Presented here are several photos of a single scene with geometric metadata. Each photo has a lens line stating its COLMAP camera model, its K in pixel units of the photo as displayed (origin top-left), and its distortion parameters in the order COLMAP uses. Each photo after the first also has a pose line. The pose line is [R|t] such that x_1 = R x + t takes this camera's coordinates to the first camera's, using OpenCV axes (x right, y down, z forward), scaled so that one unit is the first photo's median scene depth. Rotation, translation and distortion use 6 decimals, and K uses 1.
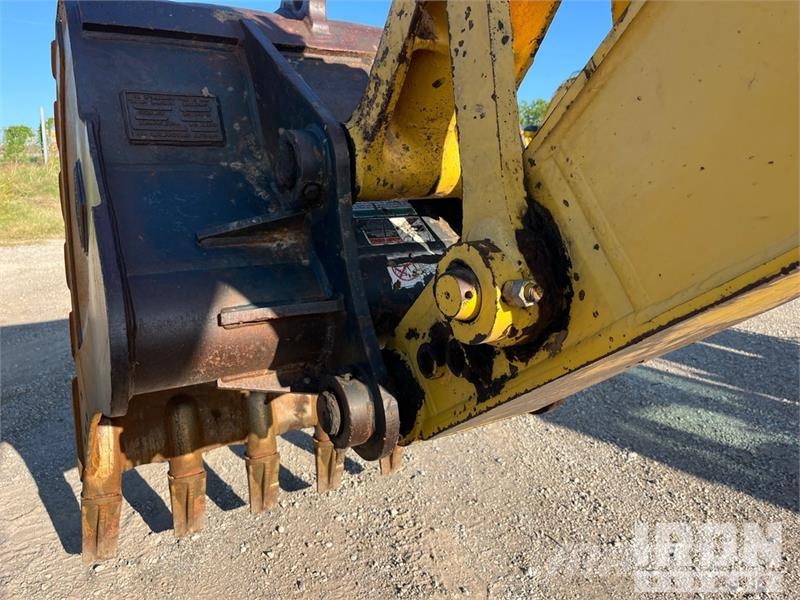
lens RADIAL K [[609.4, 0, 400.0], [0, 609.4, 295.6], [0, 0, 1]] dist [0.062593, -0.088821]
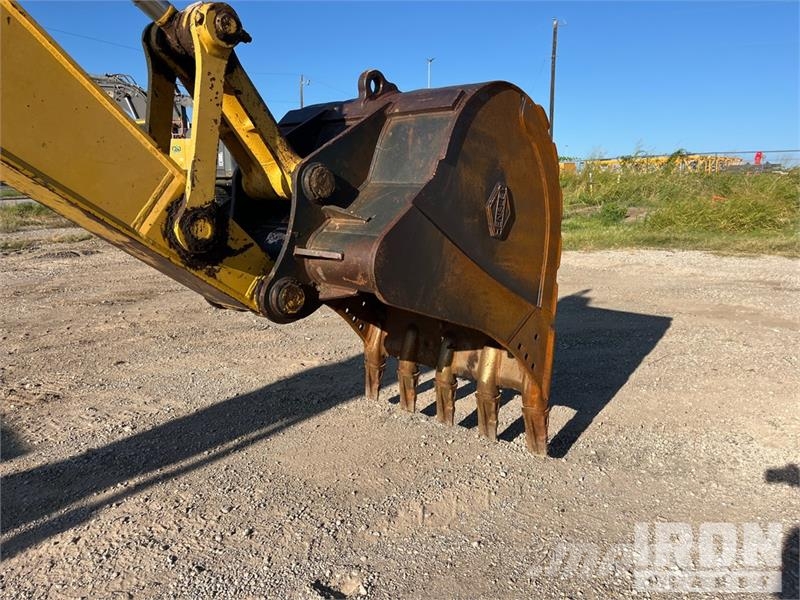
lens RADIAL K [[611.9, 0, 404.4], [0, 611.9, 302.2], [0, 0, 1]] dist [0.072059, -0.091236]
pose [[0.298531, 0.185778, -0.936144, 2.304388], [-0.207169, 0.970099, 0.126451, -0.192522], [0.931644, 0.156190, 0.328092, 0.872417]]
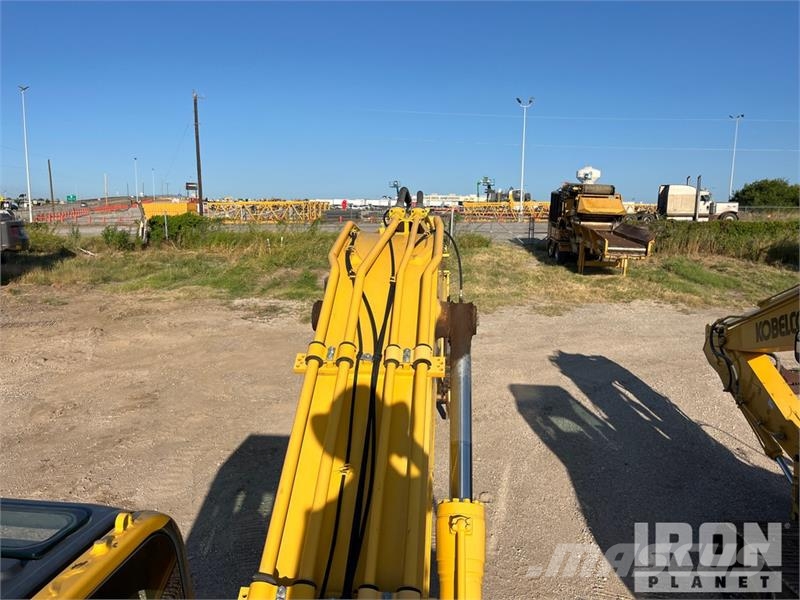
lens RADIAL K [[609.4, 0, 400.0], [0, 609.4, 295.6], [0, 0, 1]] dist [0.062593, -0.088821]
pose [[0.813508, 0.094663, -0.573797, 3.962032], [-0.133276, 0.990751, -0.025504, -0.711541], [0.566075, 0.097221, 0.818600, -5.648074]]
